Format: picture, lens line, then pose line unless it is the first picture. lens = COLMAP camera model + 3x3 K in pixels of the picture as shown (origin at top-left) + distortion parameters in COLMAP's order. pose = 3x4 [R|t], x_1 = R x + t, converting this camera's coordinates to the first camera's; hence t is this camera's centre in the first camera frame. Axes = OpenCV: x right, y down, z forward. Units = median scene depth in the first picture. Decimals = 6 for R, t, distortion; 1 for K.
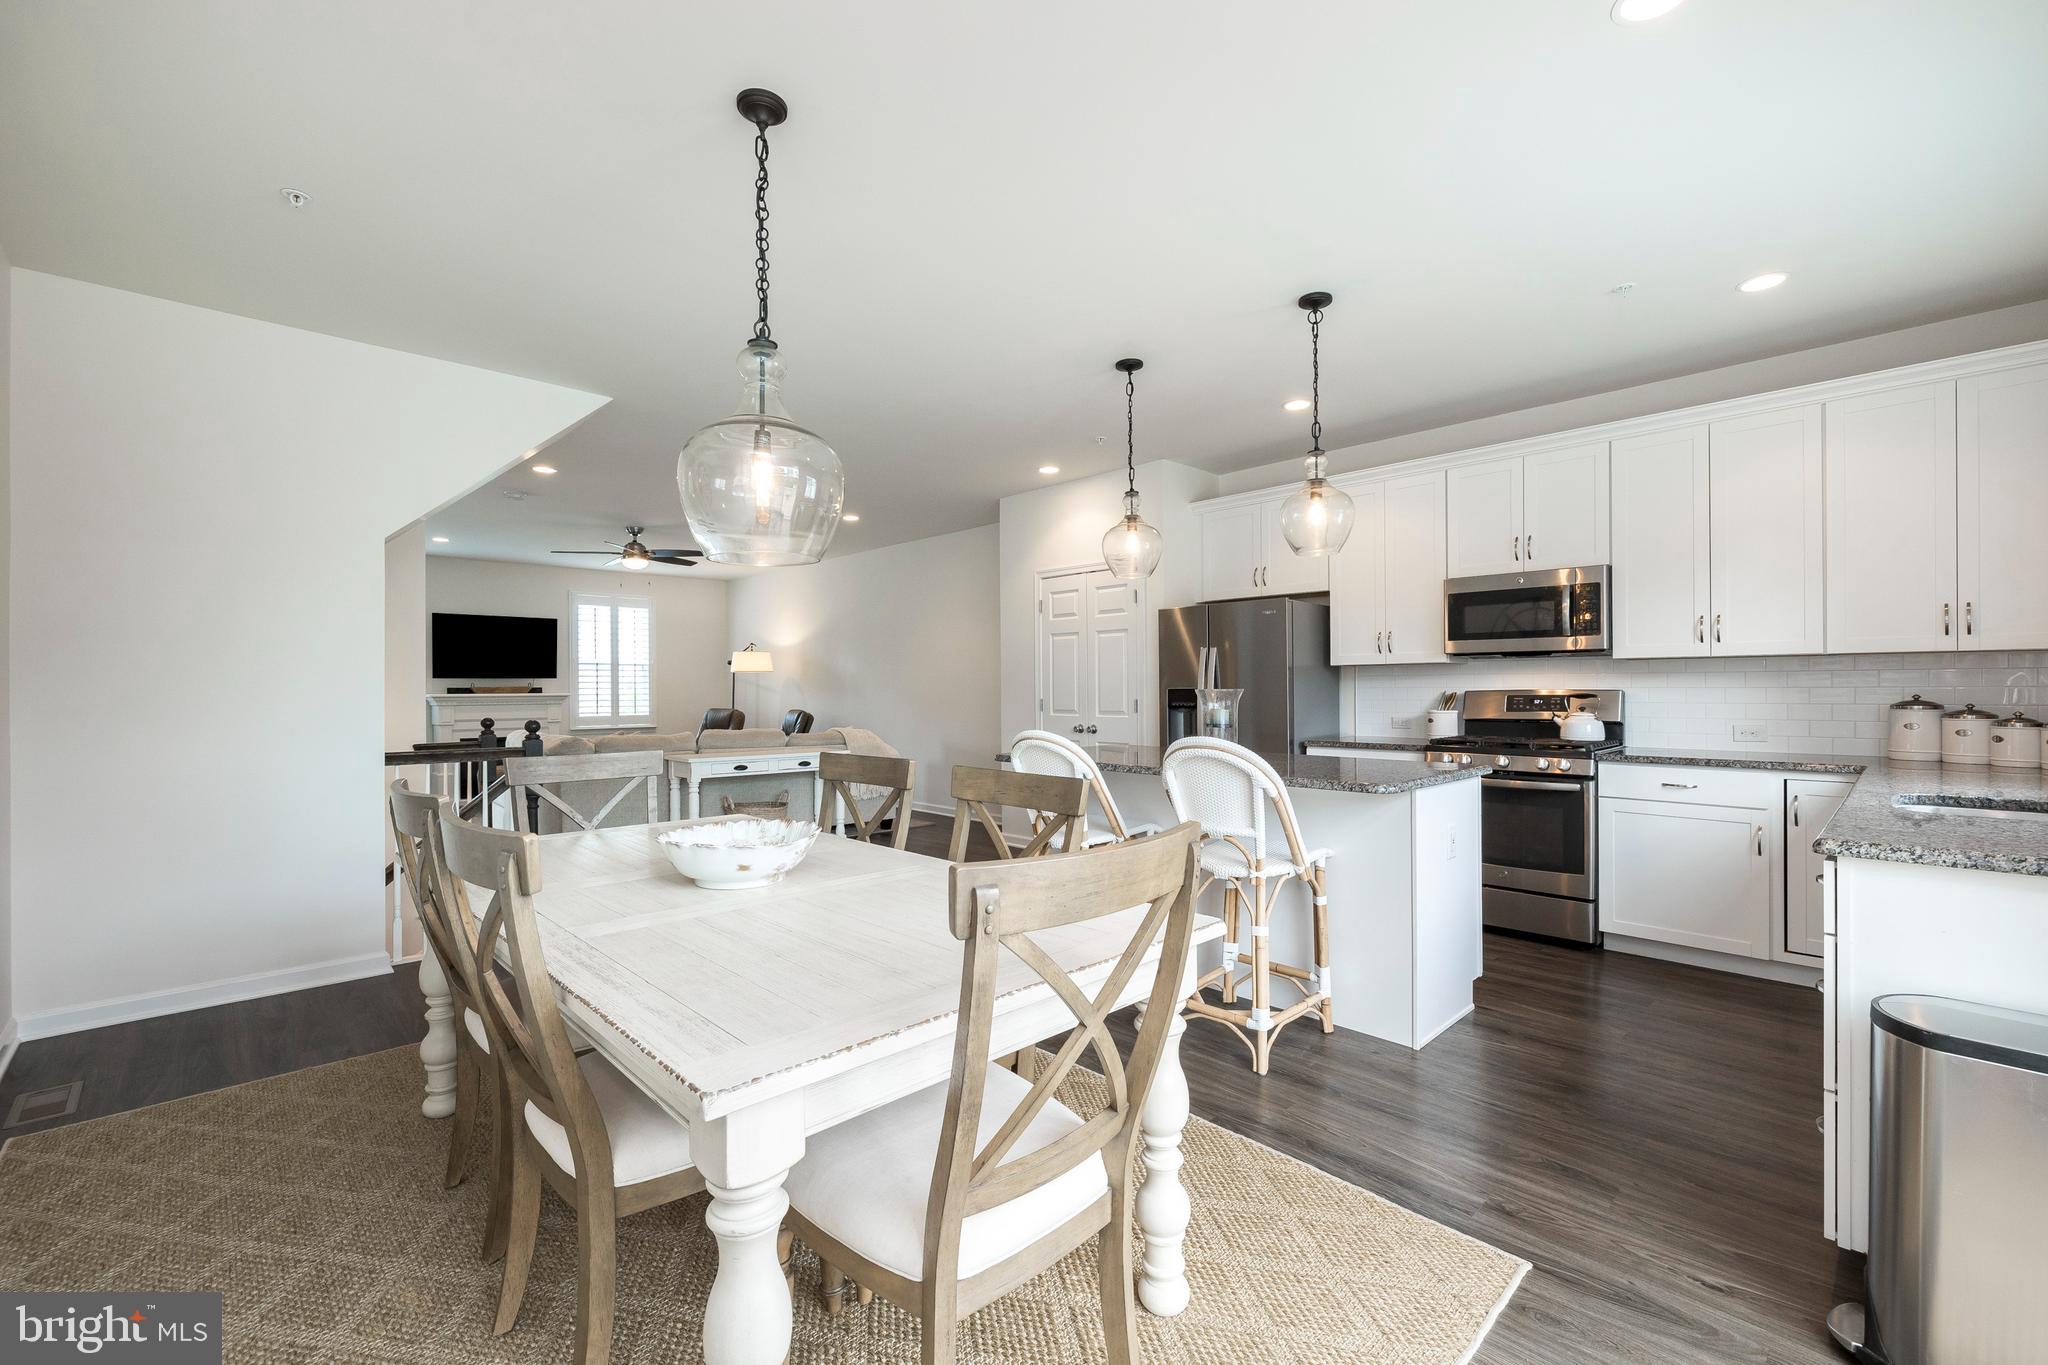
lens RADIAL K [[862.2, 0, 1018.7], [0, 862.2, 689.0], [0, 0, 1]] dist [0.002911, 0.000054]
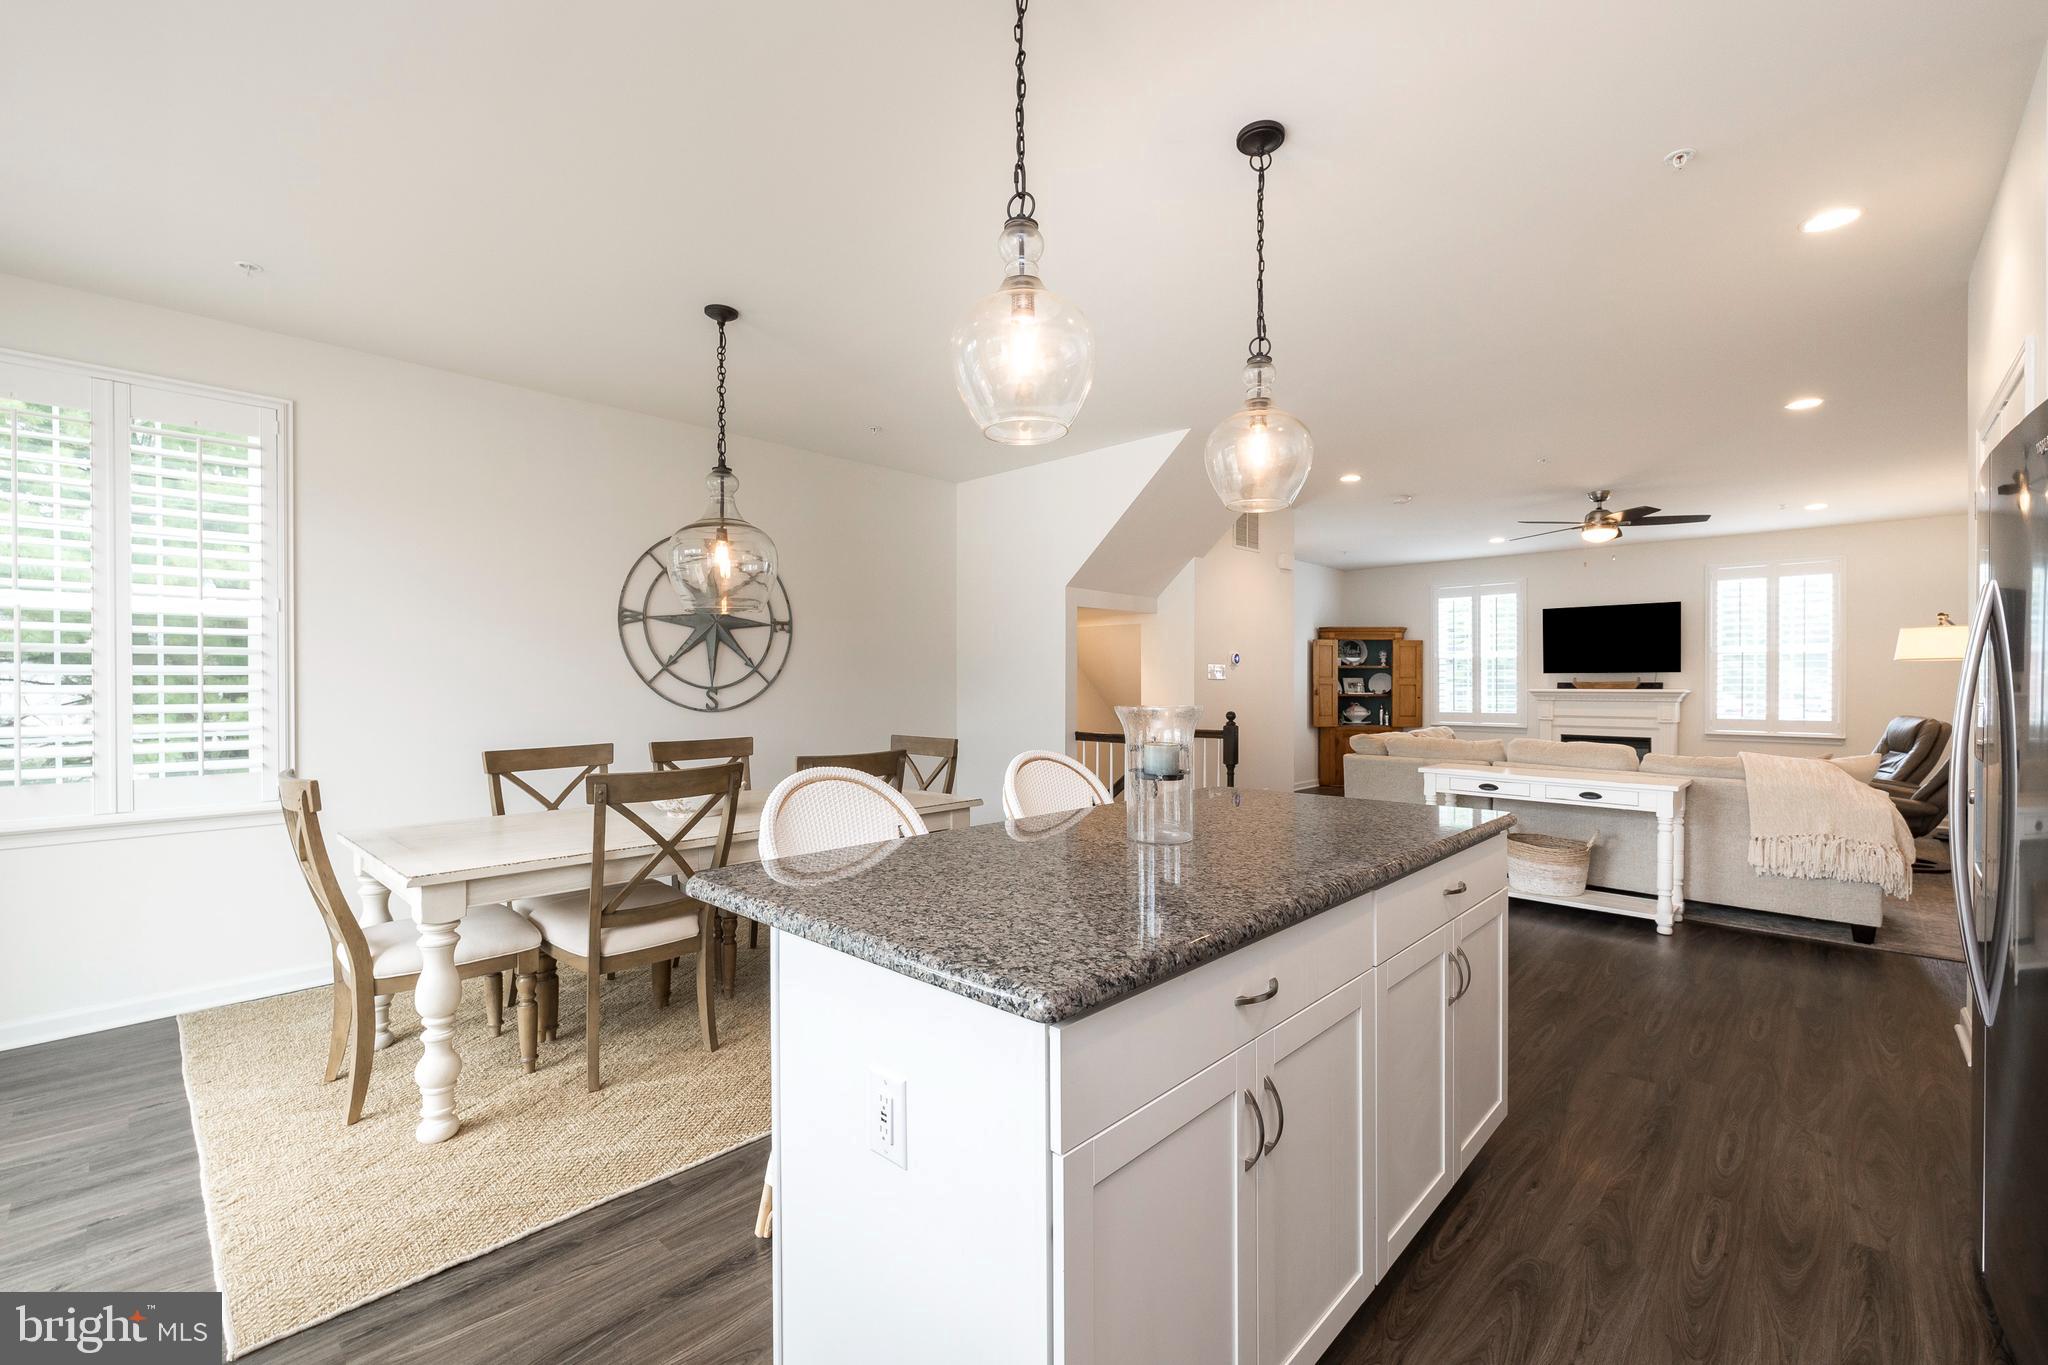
lens RADIAL K [[862.2, 0, 1018.7], [0, 862.2, 689.0], [0, 0, 1]] dist [0.002911, 0.000054]
pose [[0.051128, 0.014270, -0.998590, 0.683674], [-0.000940, 0.999898, 0.014241, -0.017639], [0.998692, 0.000211, 0.051136, 0.771389]]
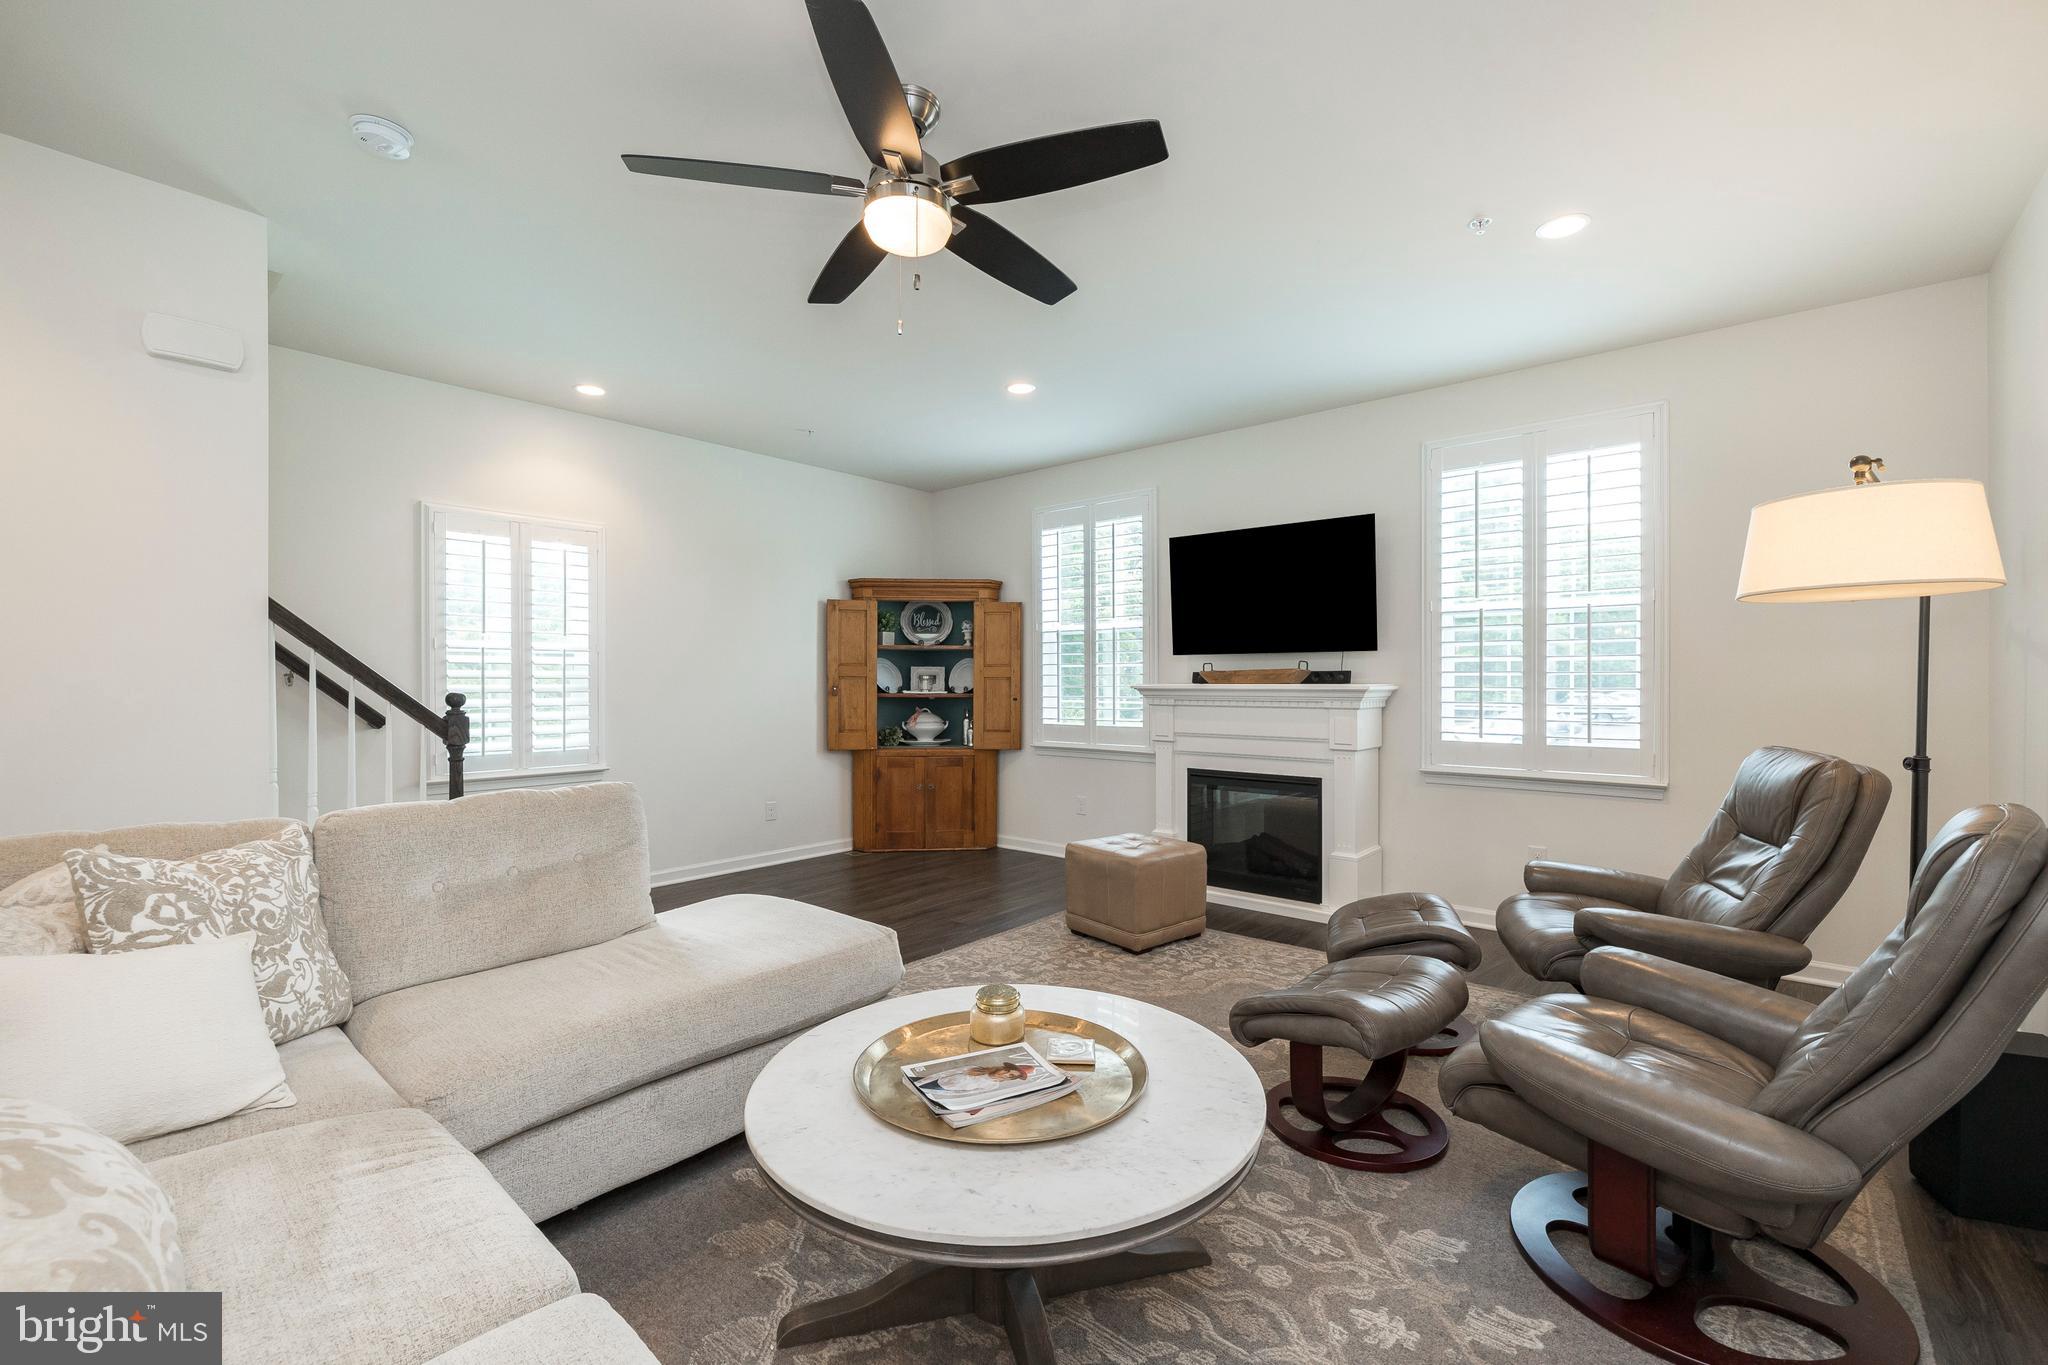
lens RADIAL K [[862.2, 0, 1018.7], [0, 862.2, 689.0], [0, 0, 1]] dist [0.002911, 0.000054]
pose [[0.105803, 0.013754, -0.994292, -0.305767], [-0.002816, 0.999904, 0.013532, 0.004495], [0.994383, 0.001368, 0.105832, 1.927309]]
